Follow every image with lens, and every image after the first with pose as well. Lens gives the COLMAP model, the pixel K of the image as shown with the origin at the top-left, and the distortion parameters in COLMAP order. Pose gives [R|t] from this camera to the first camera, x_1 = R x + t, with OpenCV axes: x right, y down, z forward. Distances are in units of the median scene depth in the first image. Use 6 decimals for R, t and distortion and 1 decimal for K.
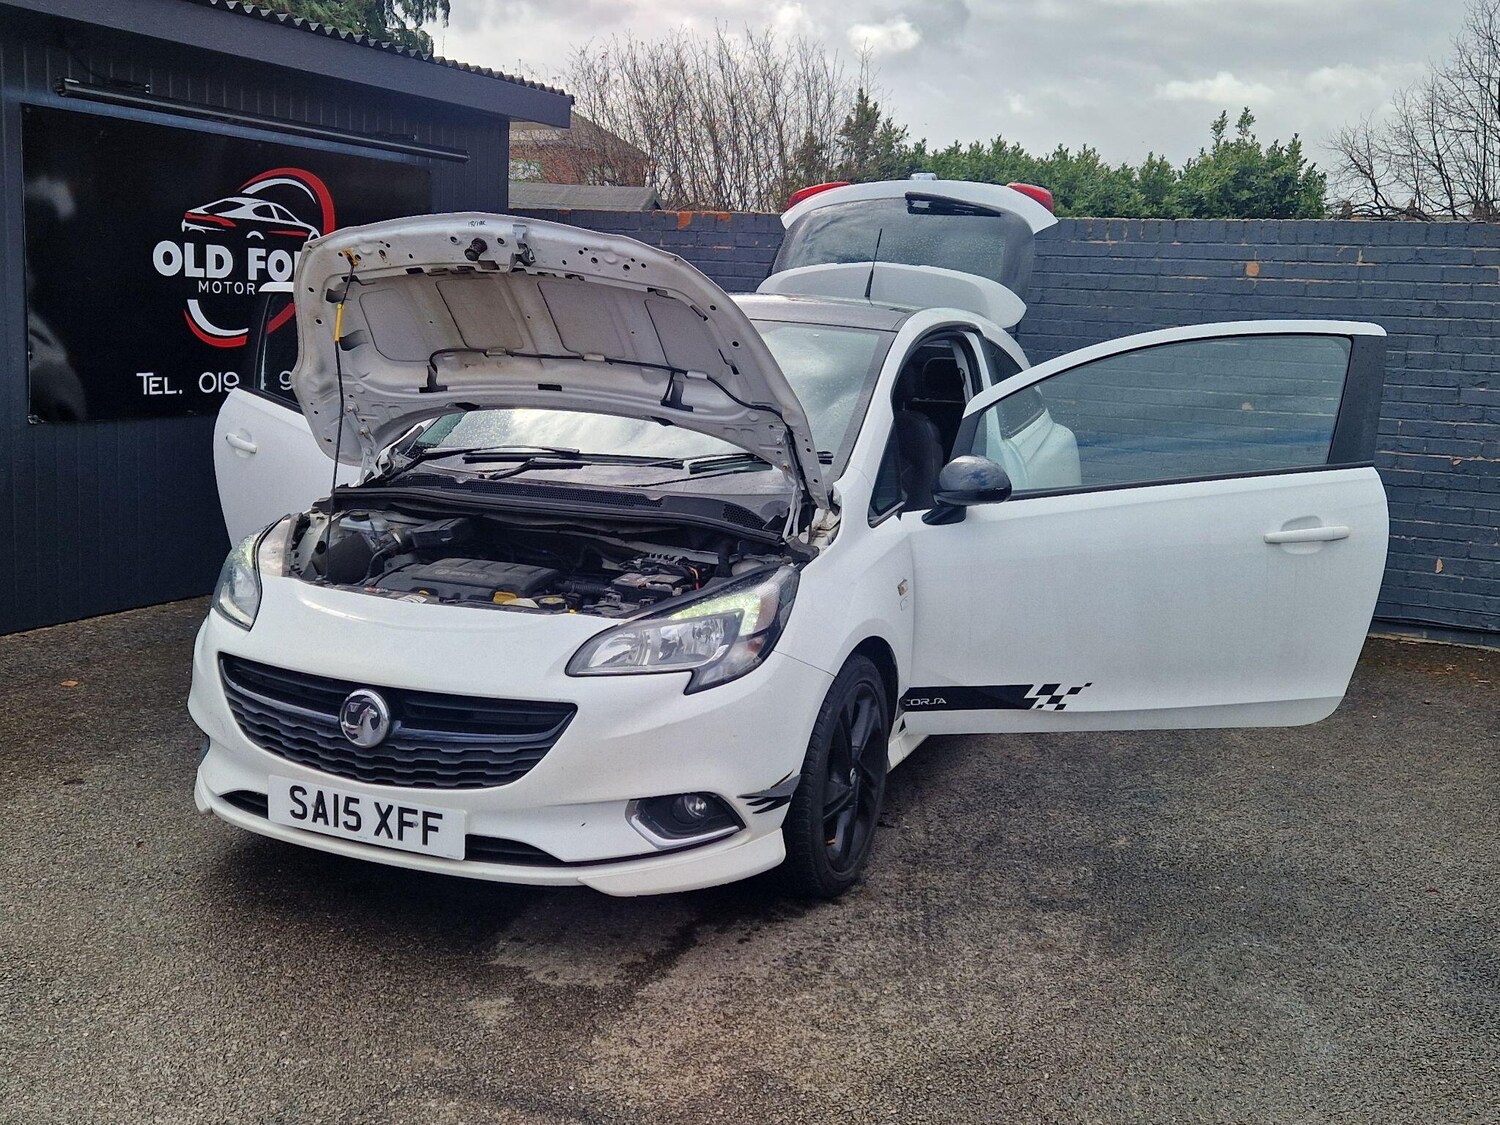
lens RADIAL K [[1525.1, 0, 783.0], [0, 1525.1, 529.9], [0, 0, 1]] dist [0.065570, 0.000000]
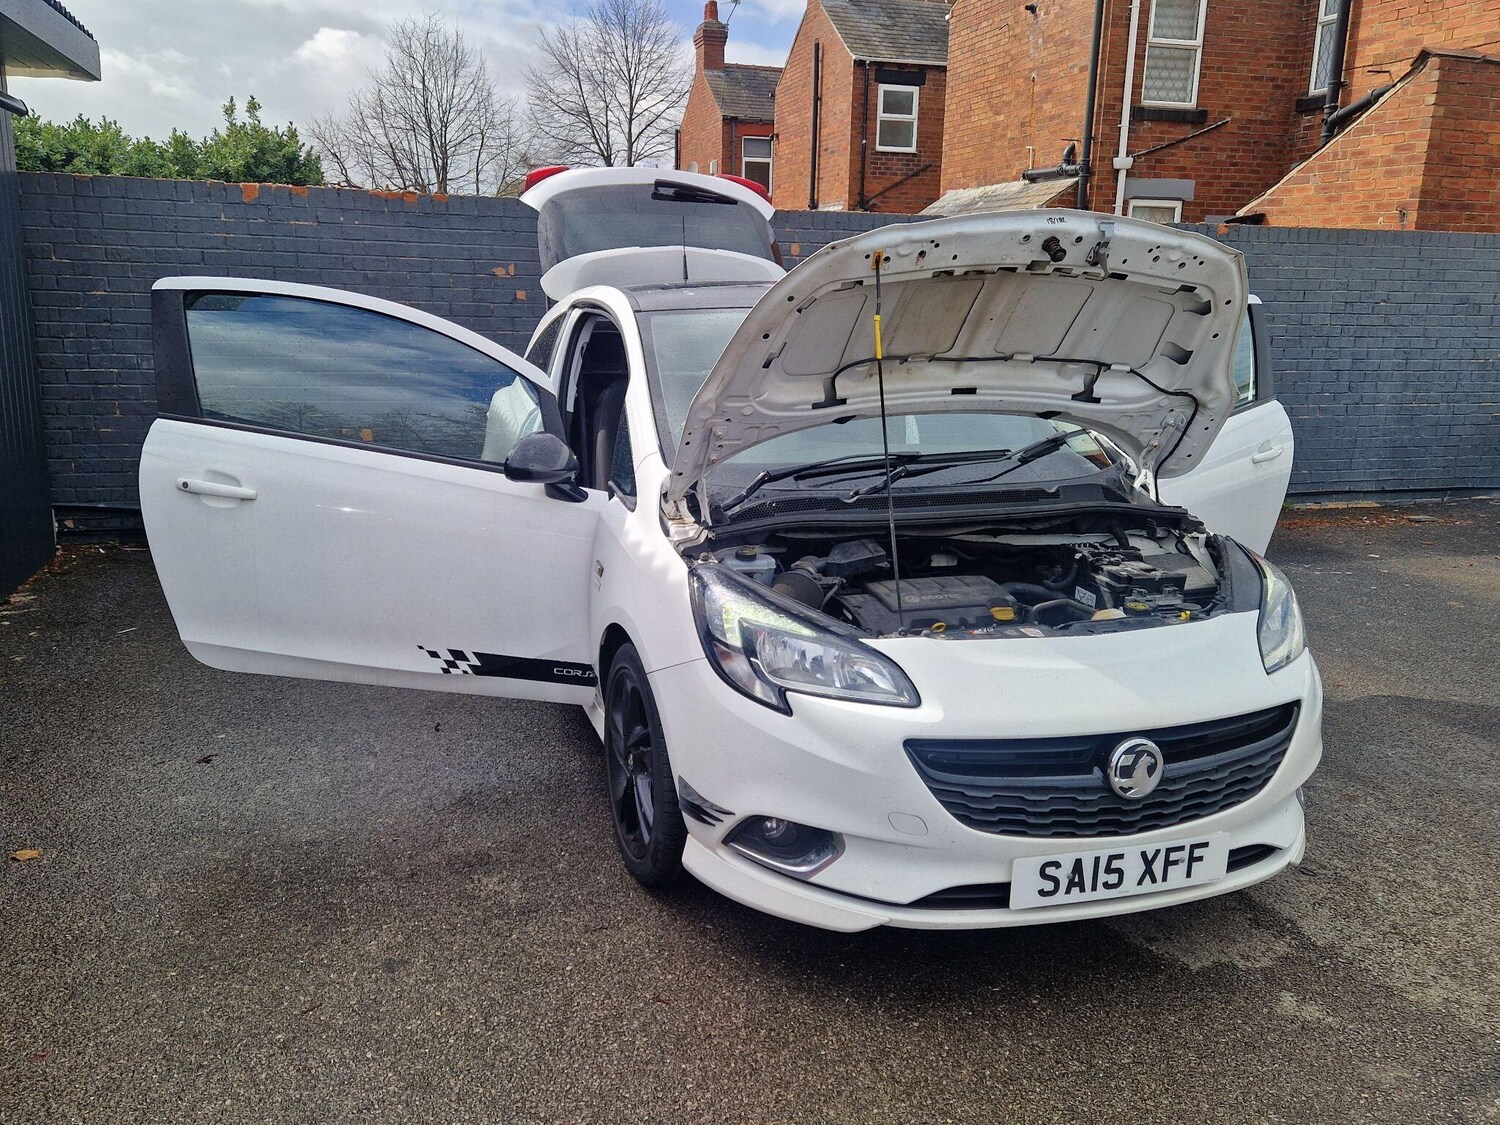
lens RADIAL K [[1199.3, 0, 723.0], [0, 1199.3, 544.9], [0, 0, 1]] dist [0.079580, -0.052957]
pose [[0.761767, -0.159765, 0.627842, -0.851611], [0.107124, 0.986838, 0.121143, -0.118233], [-0.638933, -0.025026, 0.768855, 0.568590]]
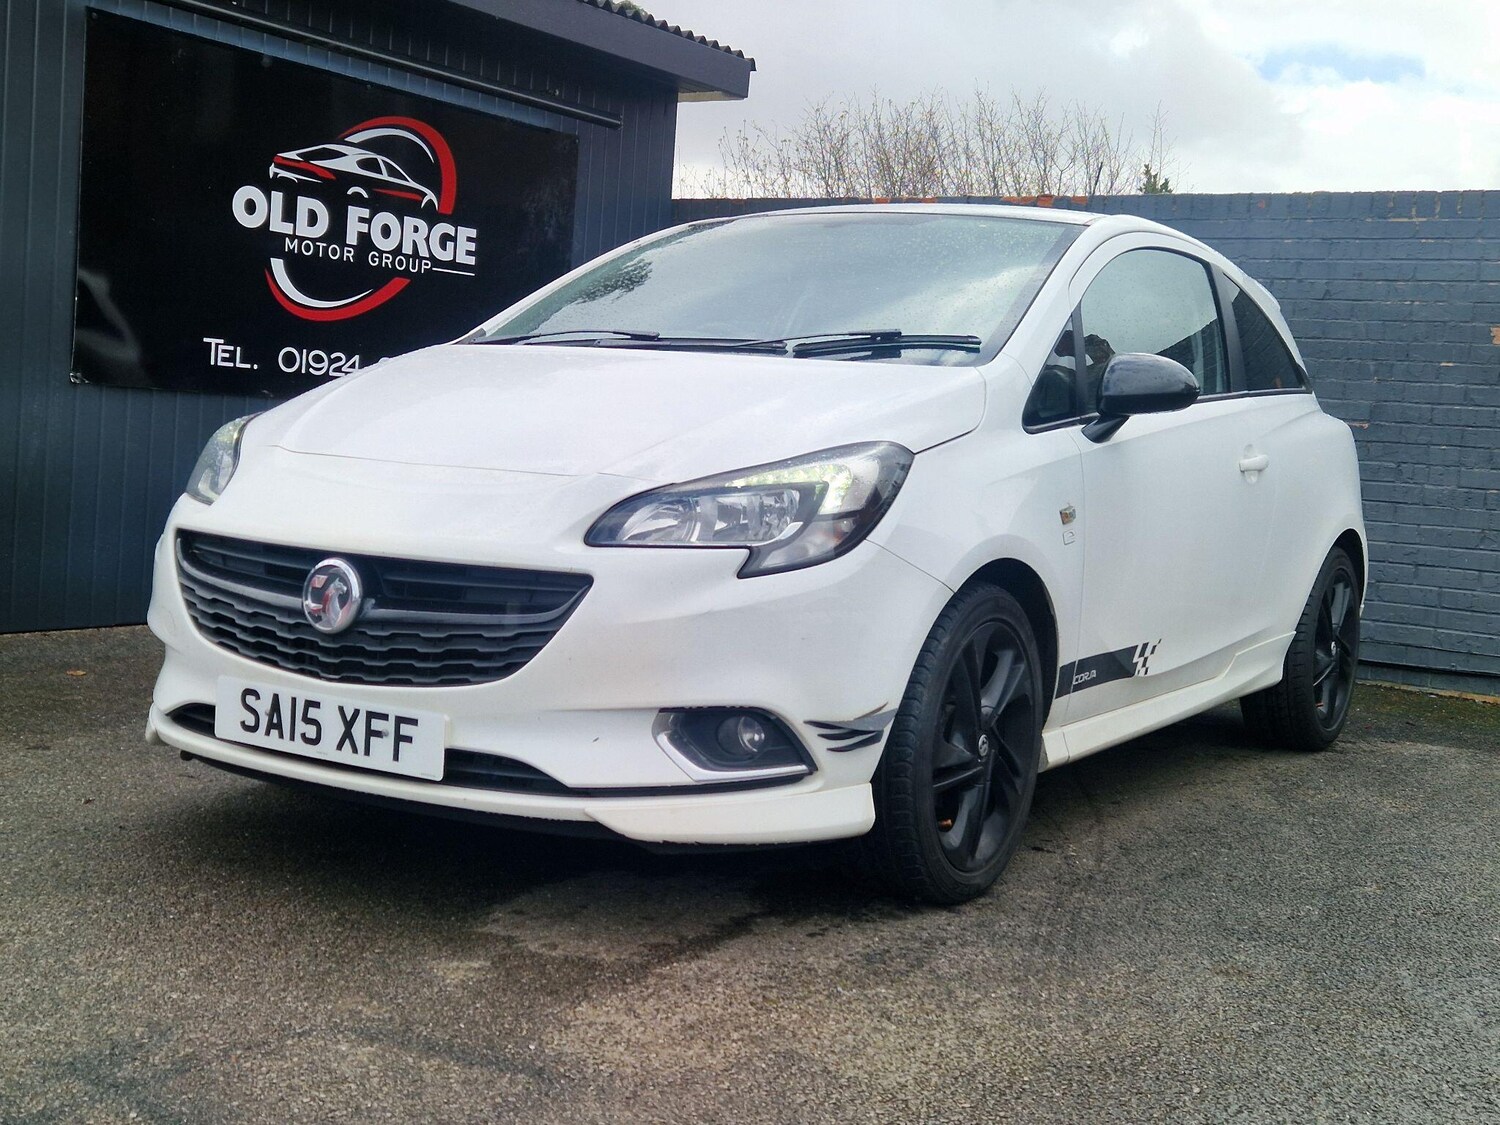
lens RADIAL K [[1850.0, 0, 819.7], [0, 1850.0, 538.2], [0, 0, 1]] dist [0.079973, 0.000000]
pose [[0.991223, 0.029956, -0.128765, 0.087615], [-0.042250, 0.994691, -0.093834, 0.162824], [0.125271, 0.098451, 0.987226, 0.092736]]
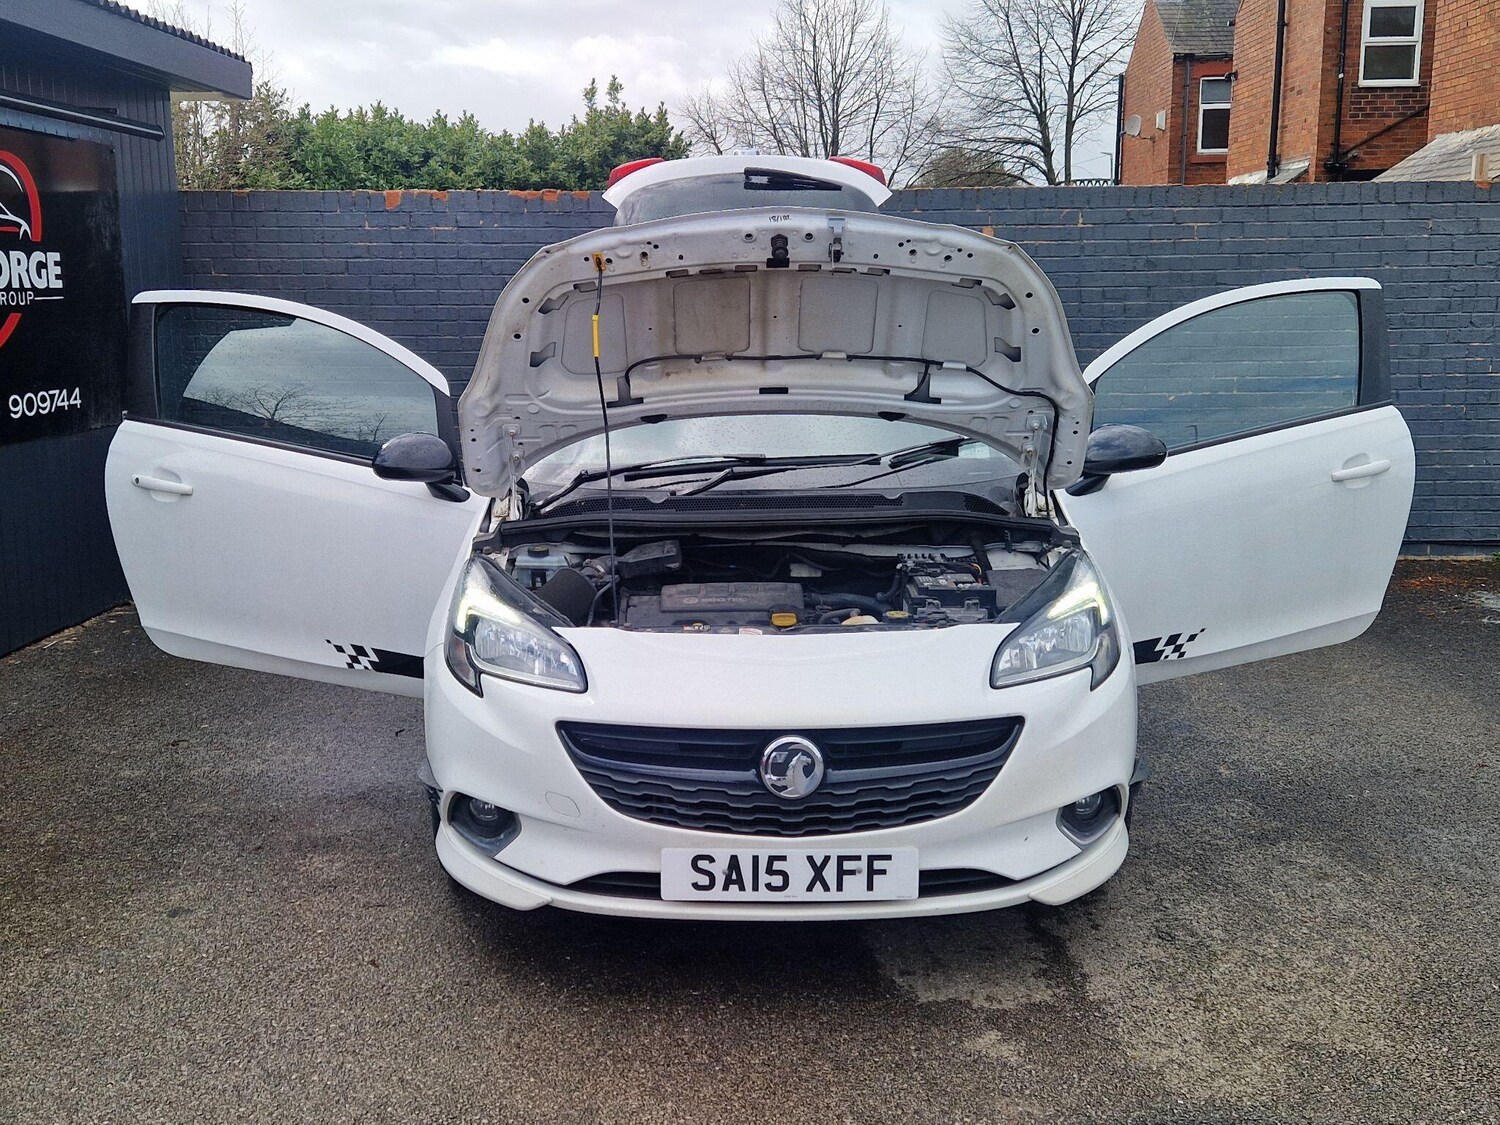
lens RADIAL K [[1525.1, 0, 734.8], [0, 1525.1, 529.0], [0, 0, 1]] dist [0.065570, 0.000000]
pose [[0.920274, -0.109463, 0.375651, -0.596514], [0.101514, 0.993991, 0.040955, -0.055403], [-0.377876, 0.000444, 0.925856, 0.162340]]
